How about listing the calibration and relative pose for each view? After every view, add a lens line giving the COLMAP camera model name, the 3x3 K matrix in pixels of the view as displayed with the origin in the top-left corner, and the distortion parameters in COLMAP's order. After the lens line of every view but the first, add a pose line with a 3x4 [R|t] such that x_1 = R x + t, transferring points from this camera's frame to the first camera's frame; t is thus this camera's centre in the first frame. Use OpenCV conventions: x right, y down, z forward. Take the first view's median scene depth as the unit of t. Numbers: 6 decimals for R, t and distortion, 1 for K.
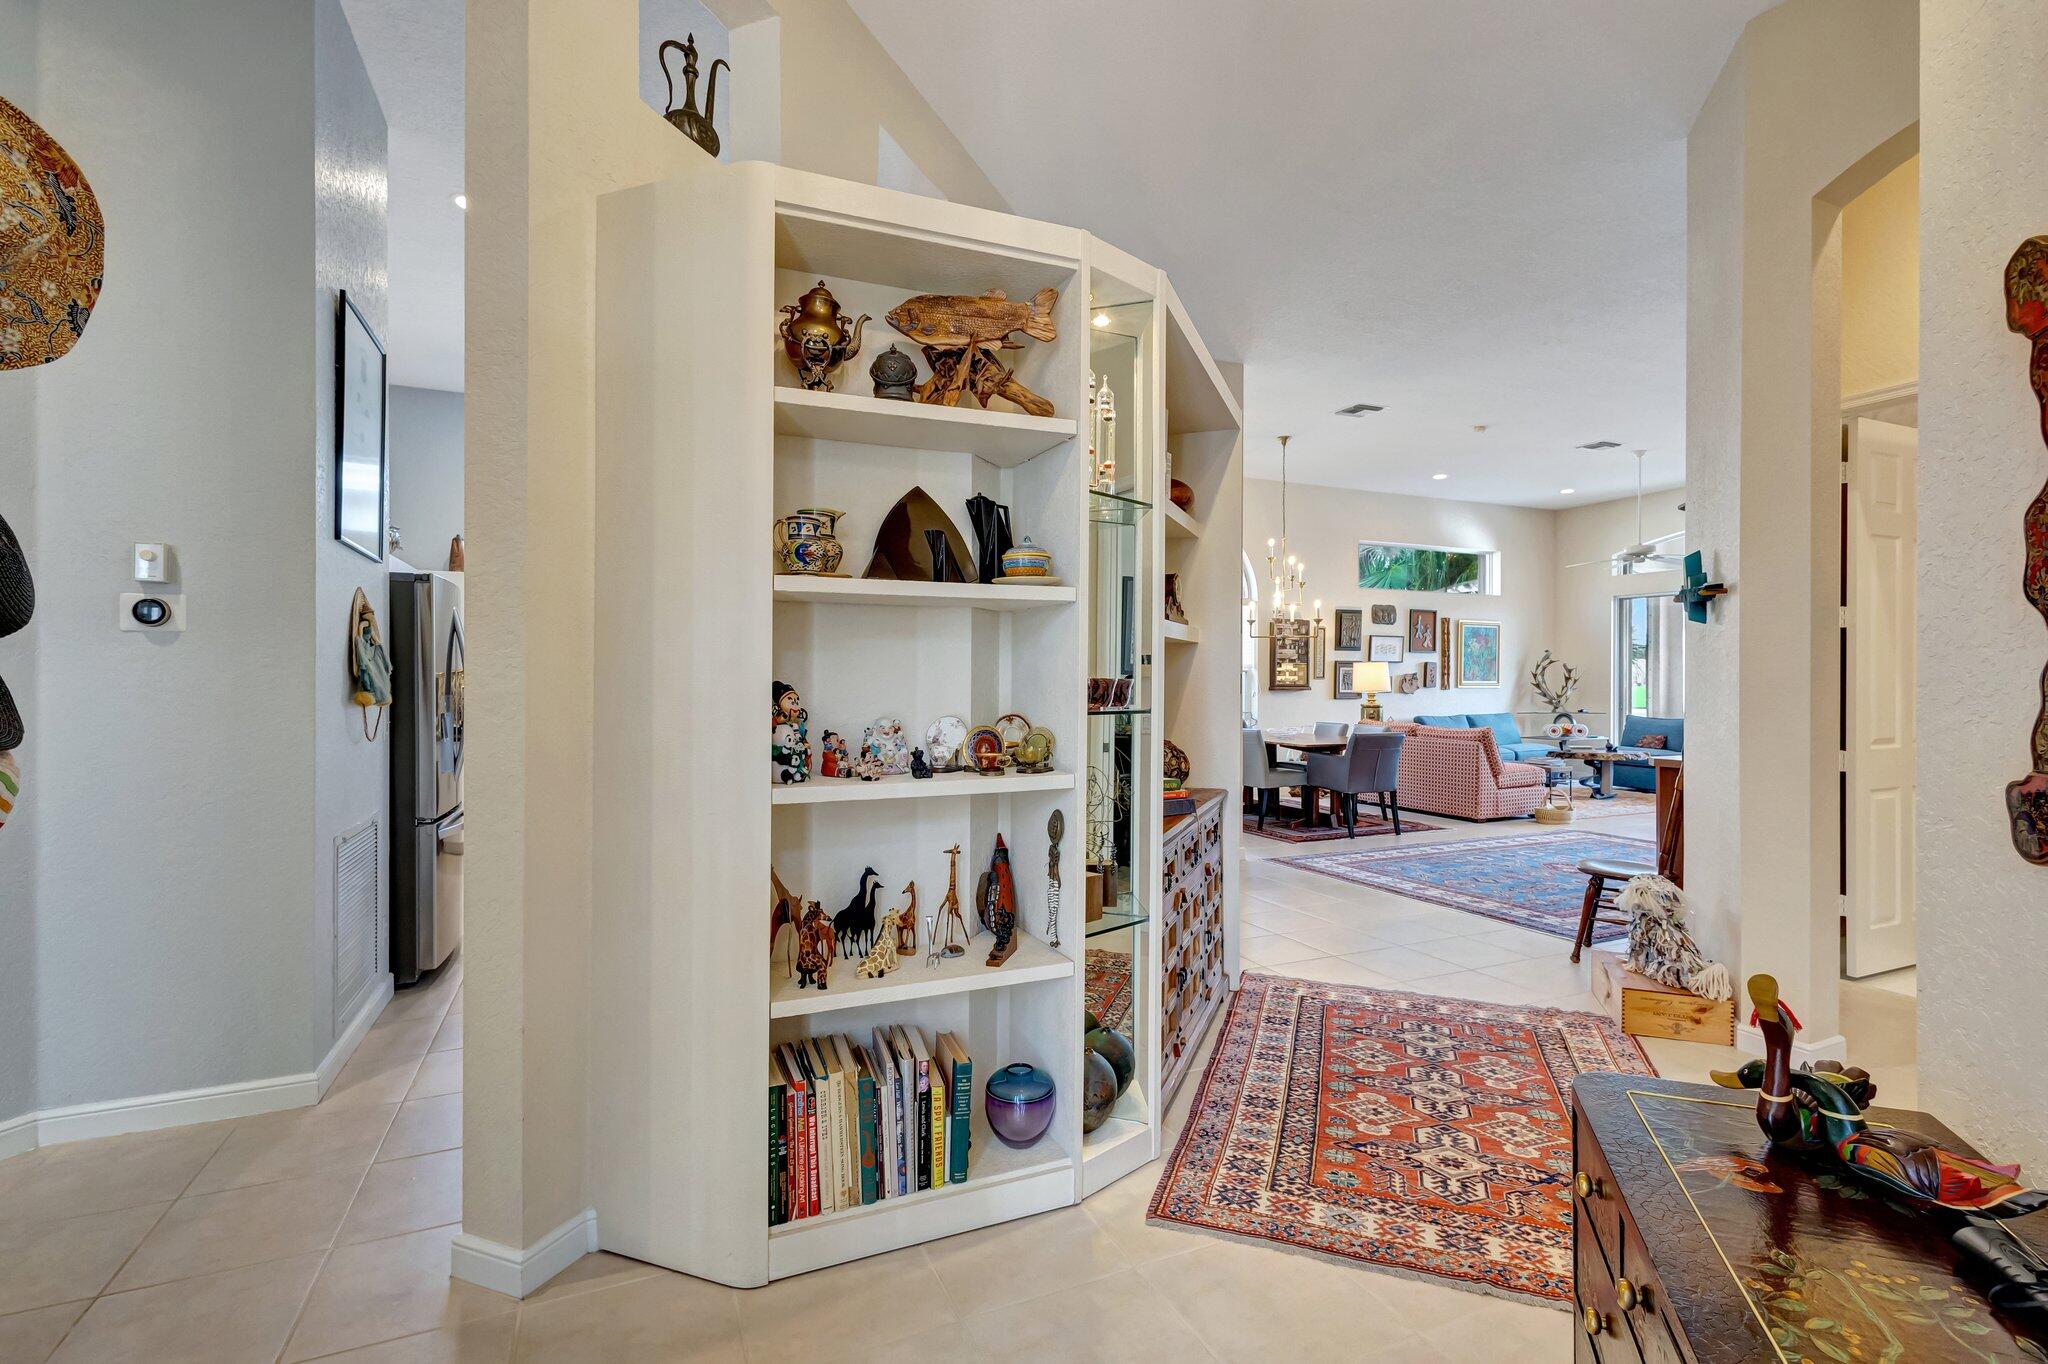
lens RADIAL K [[946.9, 0, 1024.4], [0, 946.9, 681.8], [0, 0, 1]] dist [0.010834, -0.002628]
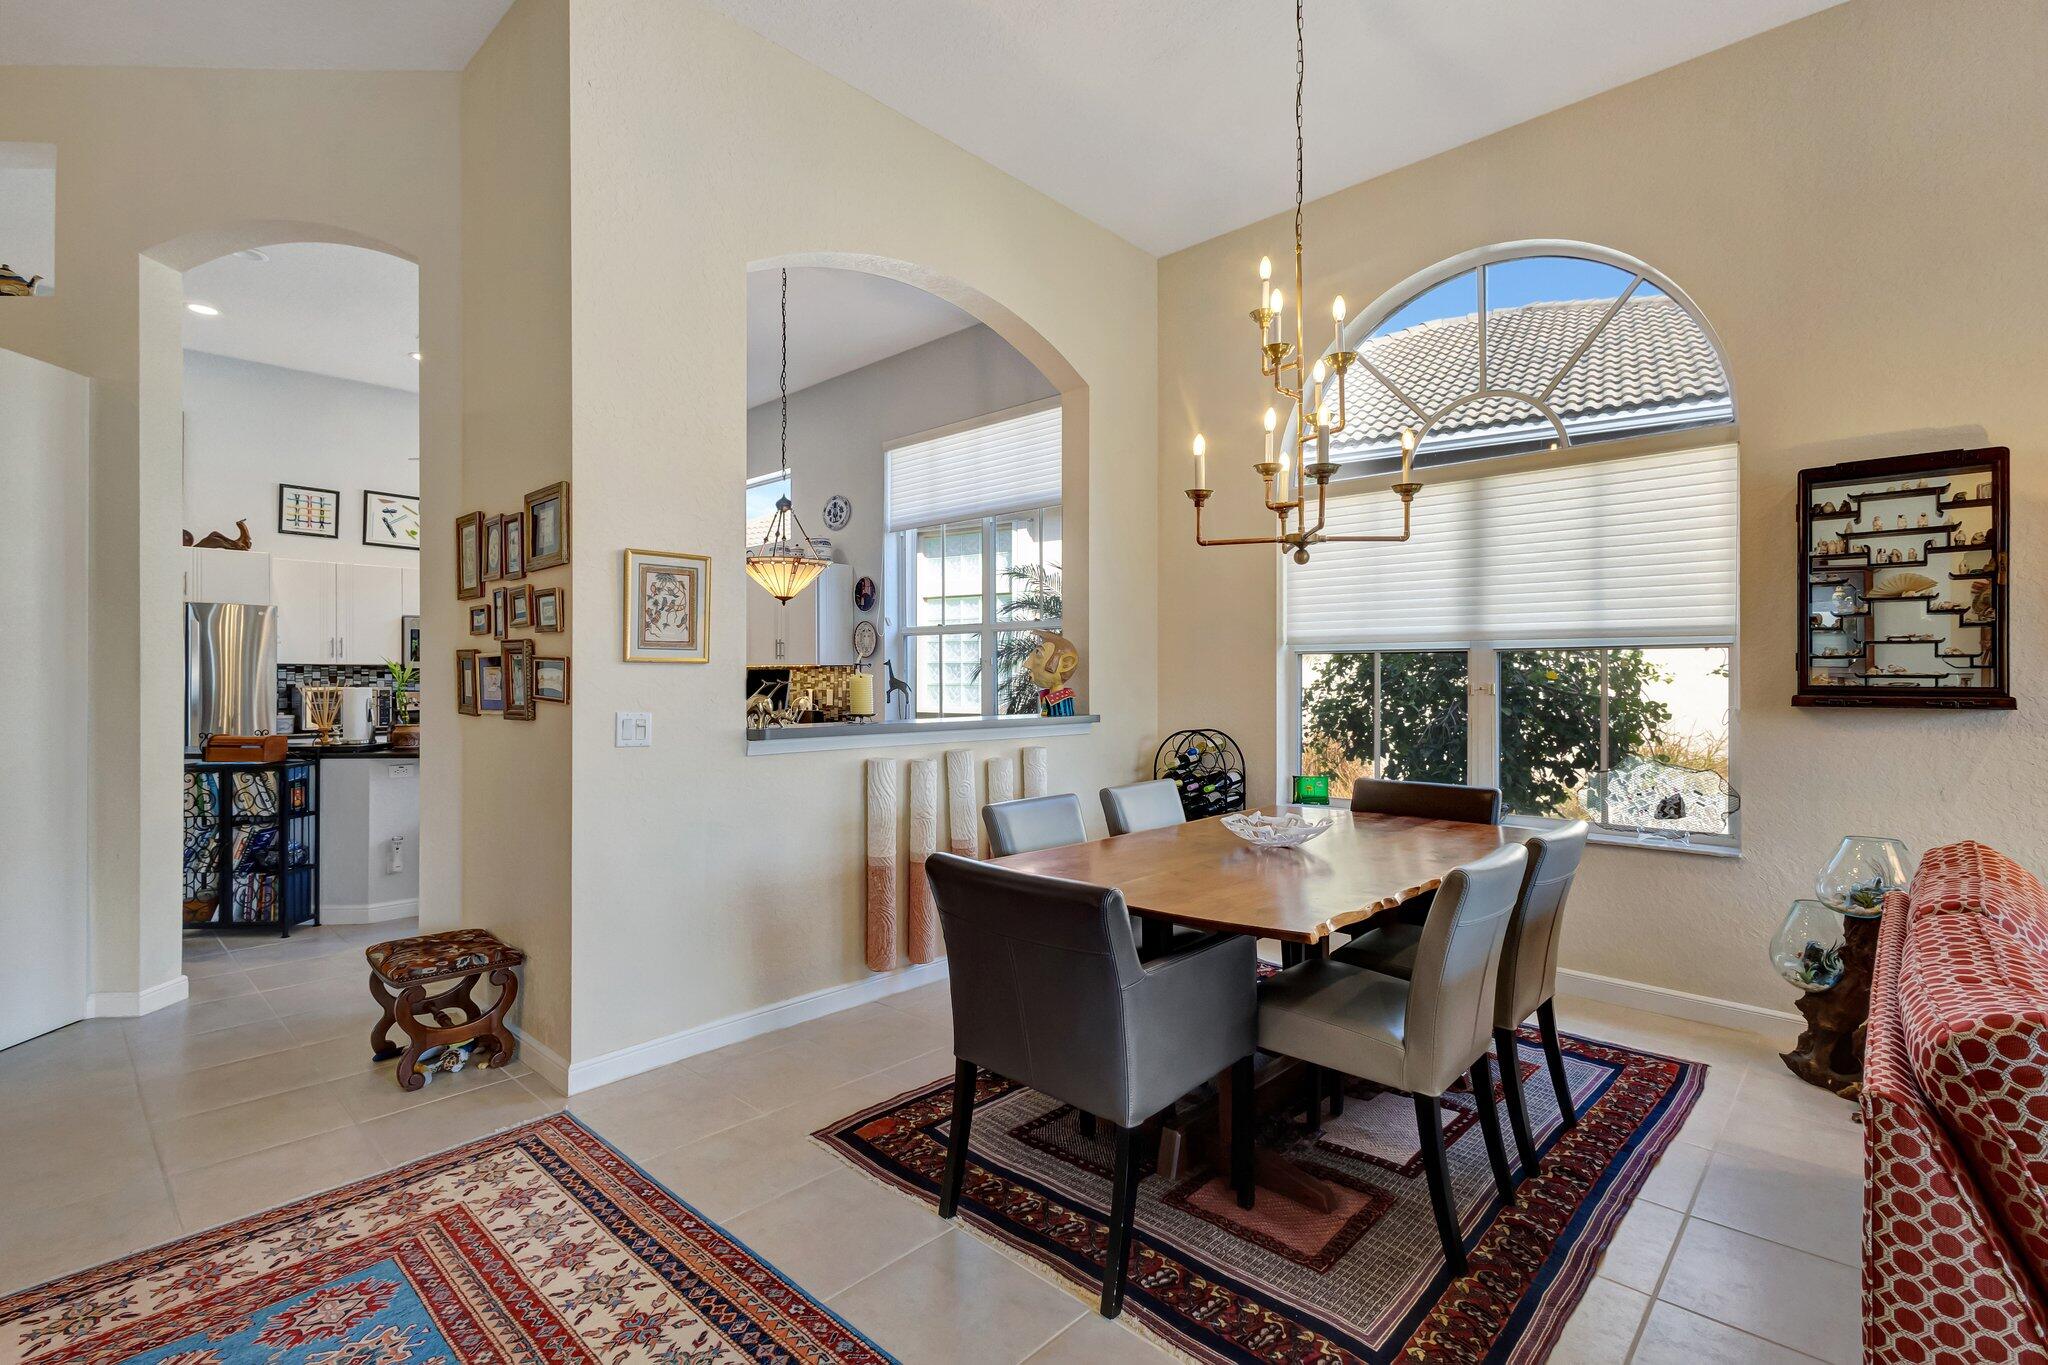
lens RADIAL K [[946.9, 0, 1028.7], [0, 946.9, 672.1], [0, 0, 1]] dist [0.010834, -0.002628]
pose [[0.387608, -0.007450, -0.921794, 0.432686], [-0.003144, 0.999951, -0.009404, 0.001411], [0.921819, 0.006543, 0.387565, 0.630713]]
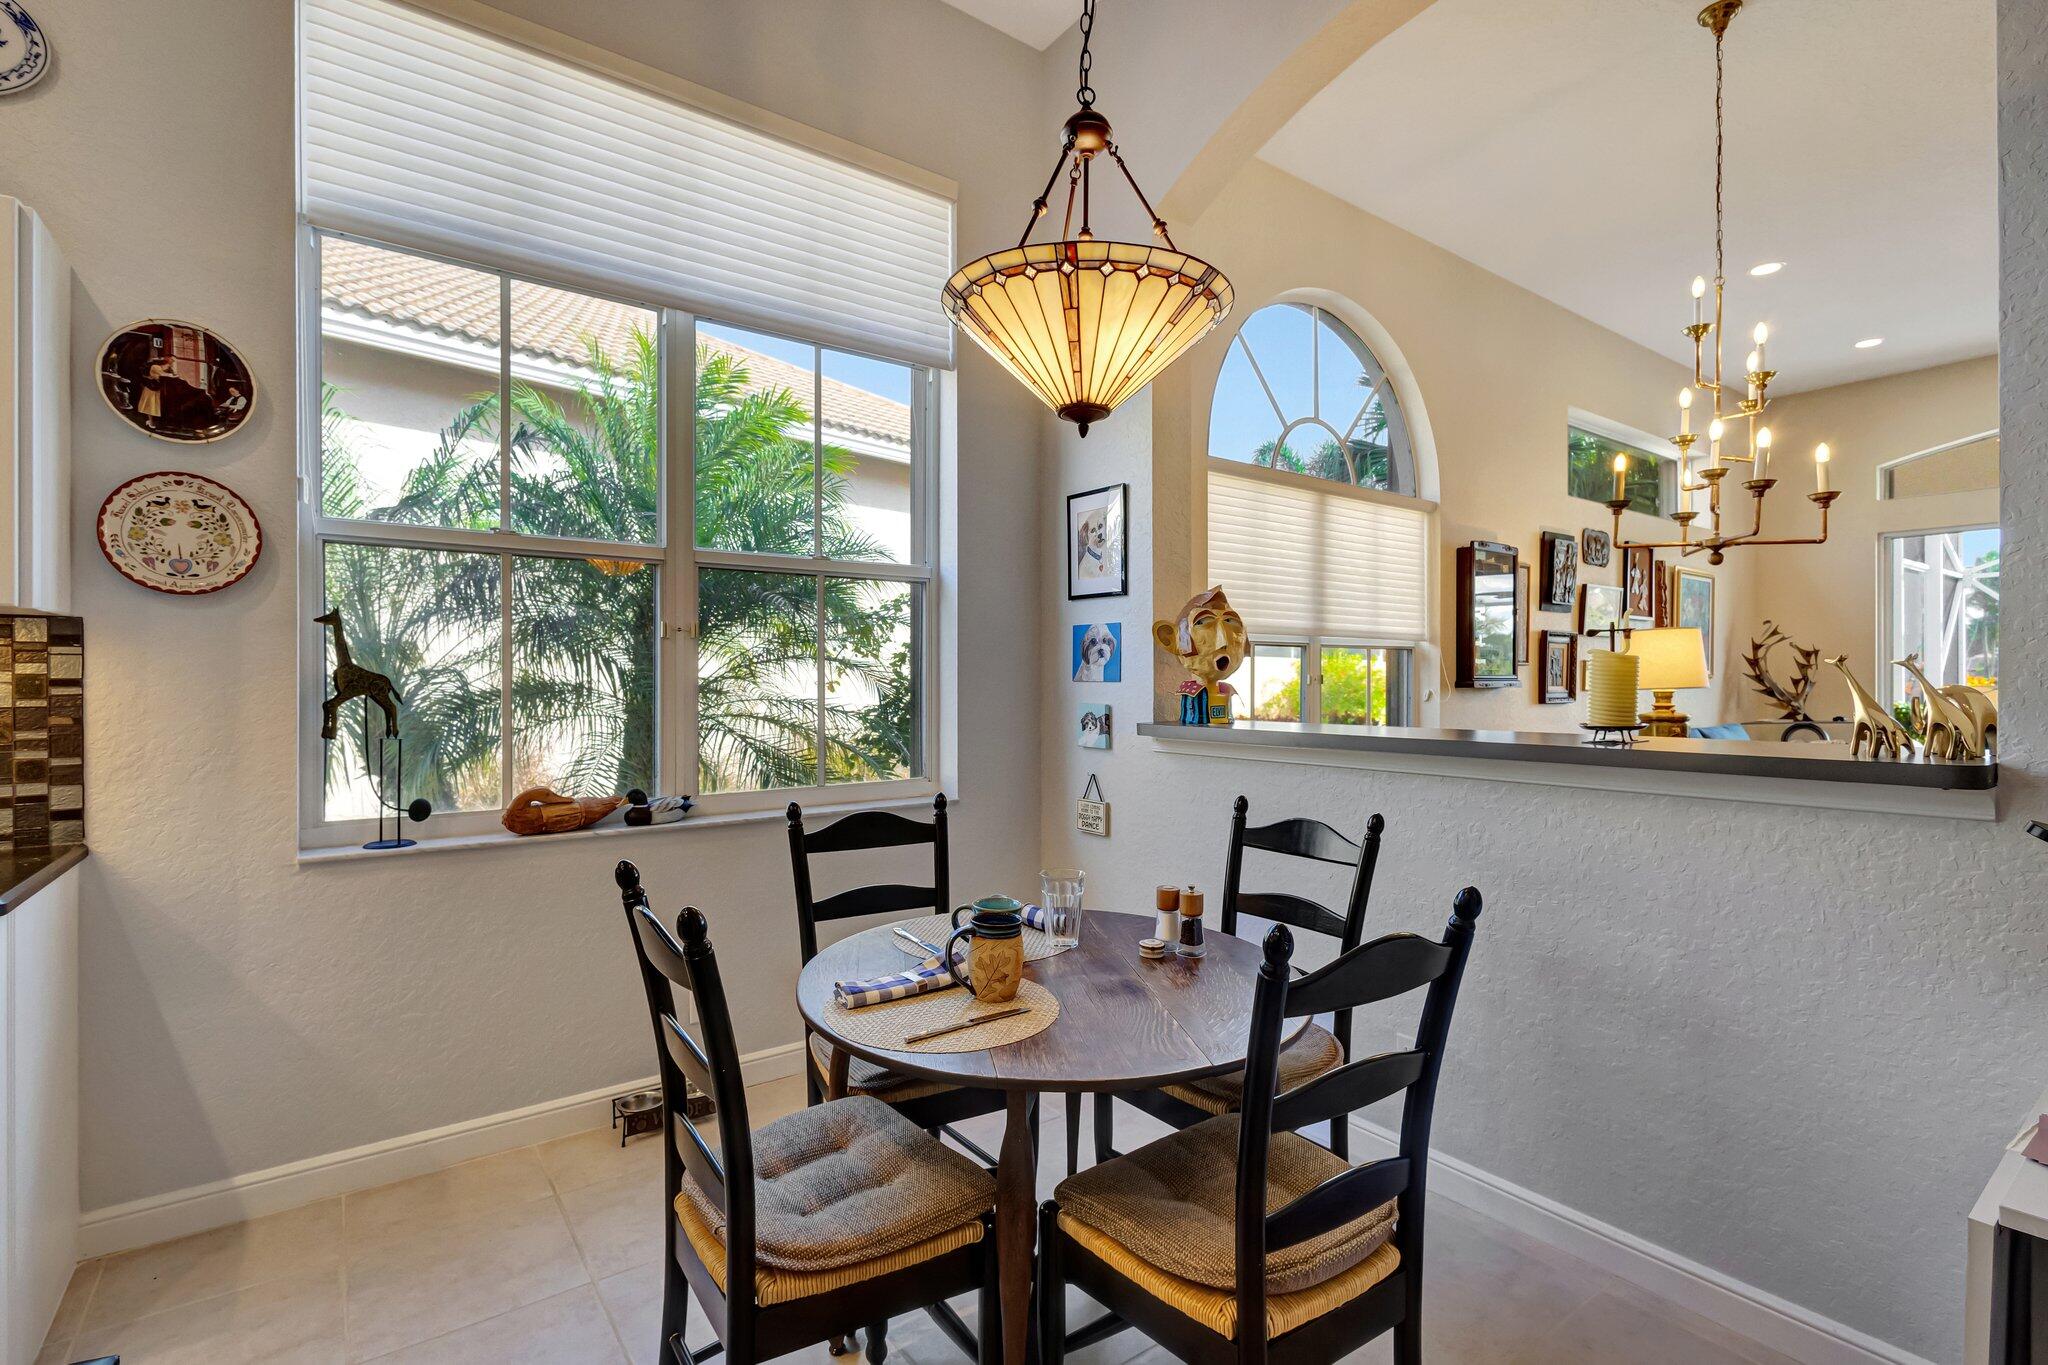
lens RADIAL K [[946.9, 0, 1022.7], [0, 946.9, 685.2], [0, 0, 1]] dist [0.010834, -0.002628]
pose [[0.976959, -0.005995, 0.213341, -0.062387], [0.005691, 0.999982, 0.002039, 0.005332], [-0.213349, -0.000778, 0.976976, 0.551745]]
